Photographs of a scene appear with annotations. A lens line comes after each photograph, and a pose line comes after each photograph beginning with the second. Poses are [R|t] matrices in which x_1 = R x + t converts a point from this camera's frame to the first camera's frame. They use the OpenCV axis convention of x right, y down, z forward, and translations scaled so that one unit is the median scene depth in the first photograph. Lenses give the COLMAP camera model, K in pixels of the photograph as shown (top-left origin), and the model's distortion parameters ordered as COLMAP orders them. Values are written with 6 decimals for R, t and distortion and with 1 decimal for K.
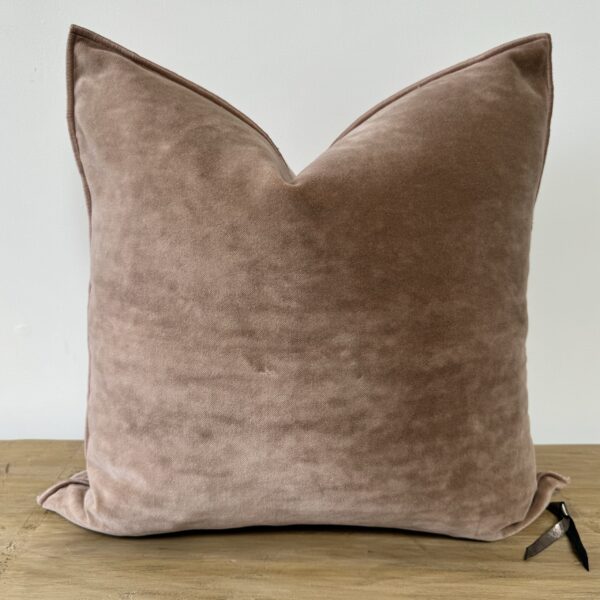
lens RADIAL K [[617.8, 0, 300.0], [0, 617.8, 300.0], [0, 0, 1]] dist [0.165553, -0.381969]
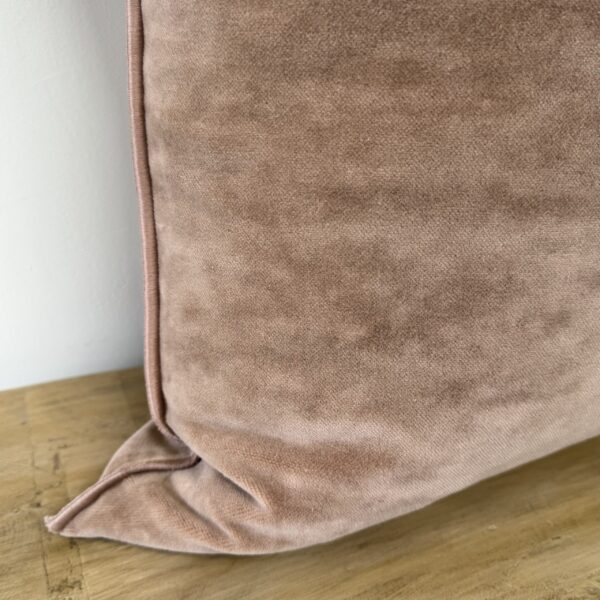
lens RADIAL K [[617.8, 0, 300.0], [0, 617.8, 300.0], [0, 0, 1]] dist [0.165553, -0.381969]
pose [[0.900599, -0.152928, 0.406860, -0.486098], [0.073338, 0.976104, 0.204556, 0.082980], [-0.428420, -0.154385, 0.890293, 0.616984]]
